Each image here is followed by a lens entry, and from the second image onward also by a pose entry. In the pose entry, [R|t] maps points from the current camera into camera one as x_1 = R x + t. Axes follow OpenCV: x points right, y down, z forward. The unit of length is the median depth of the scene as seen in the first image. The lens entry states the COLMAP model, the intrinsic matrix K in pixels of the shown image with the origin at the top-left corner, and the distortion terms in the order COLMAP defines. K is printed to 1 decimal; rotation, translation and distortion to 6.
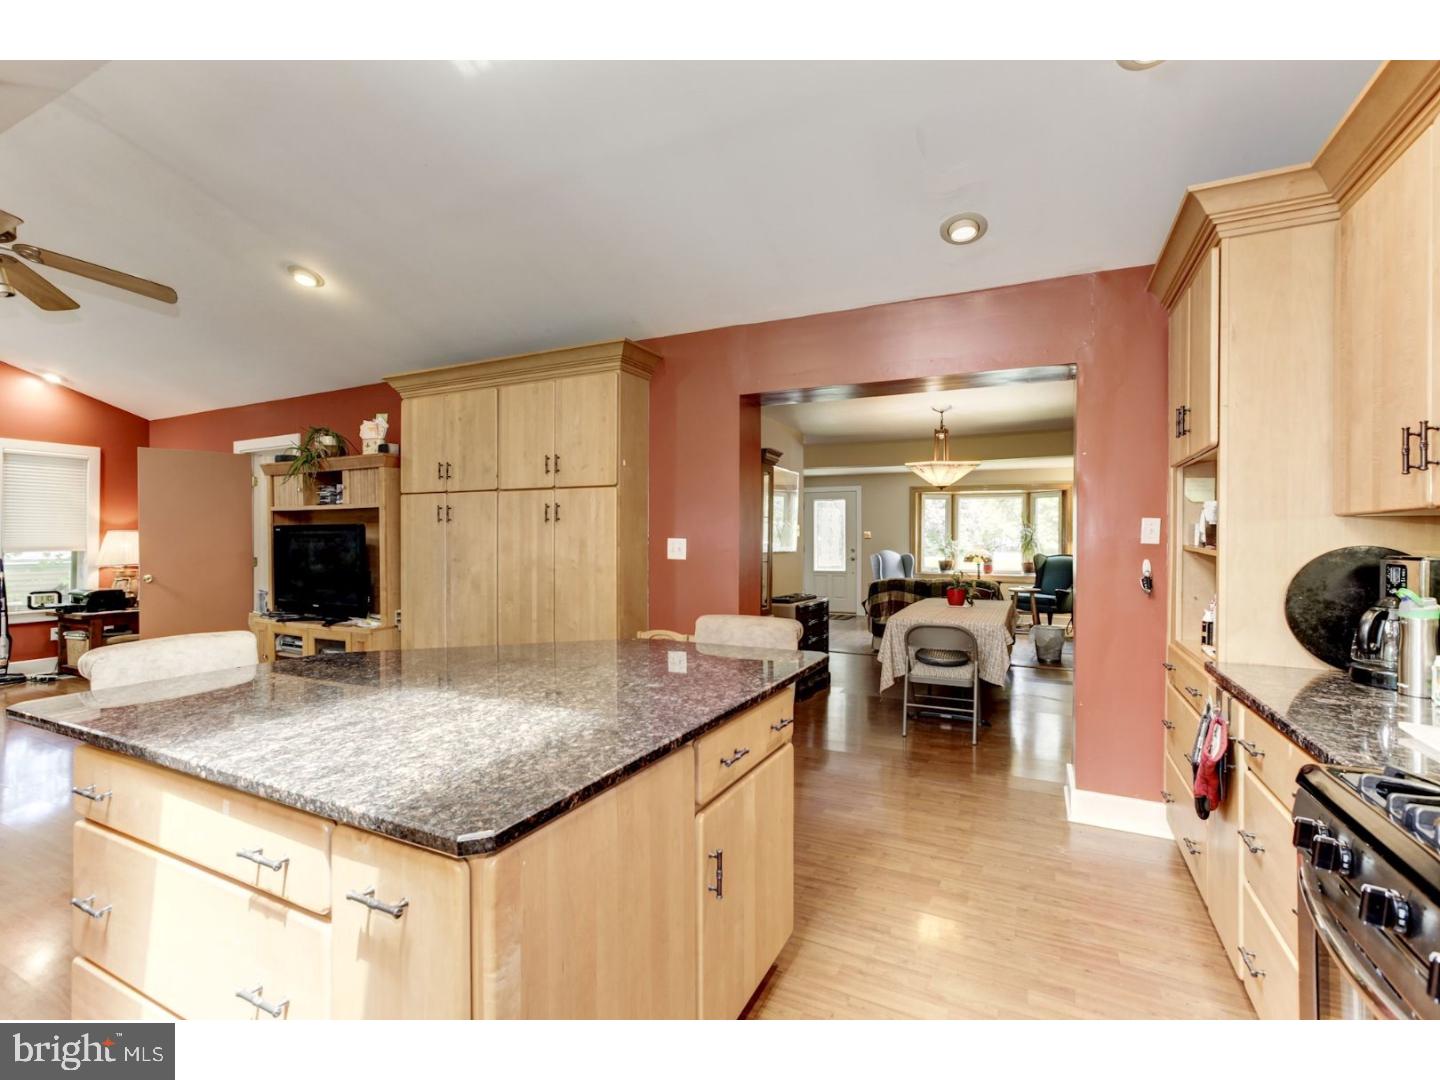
lens RADIAL K [[656.1, 0, 715.9], [0, 656.1, 541.6], [0, 0, 1]] dist [-0.000413, 0.000397]
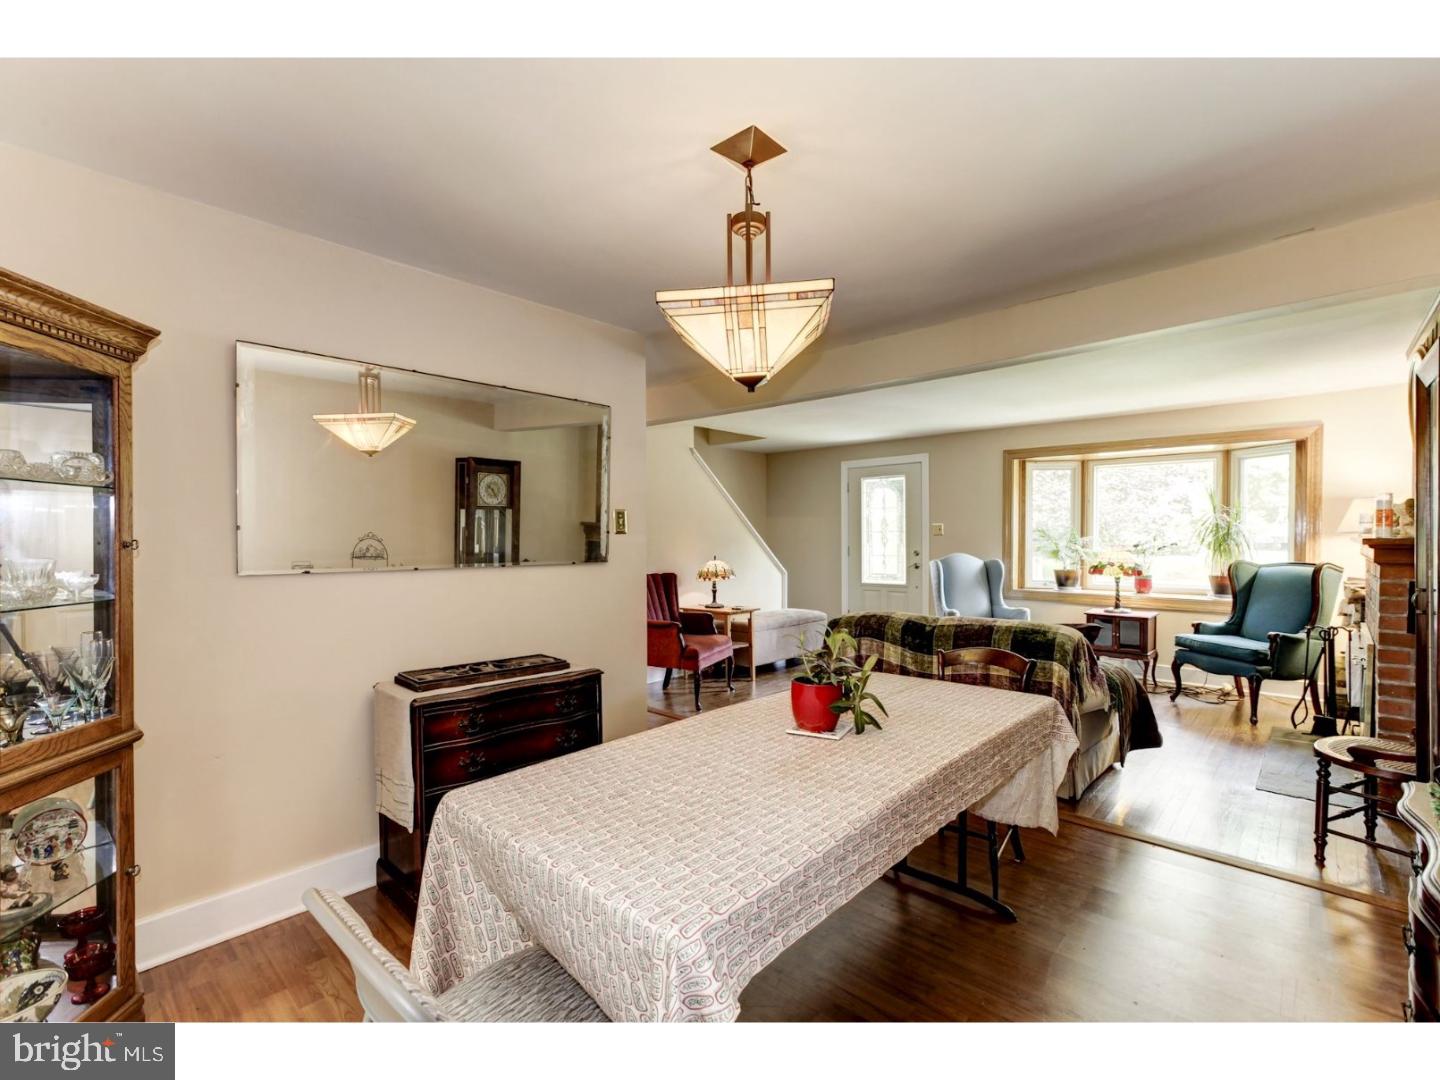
lens RADIAL K [[656.1, 0, 721.0], [0, 656.1, 542.5], [0, 0, 1]] dist [-0.000413, 0.000397]
pose [[0.959216, -0.006049, -0.282608, 0.222979], [0.008269, 0.999944, 0.006663, -0.003240], [0.282552, -0.008729, 0.959212, 0.343179]]
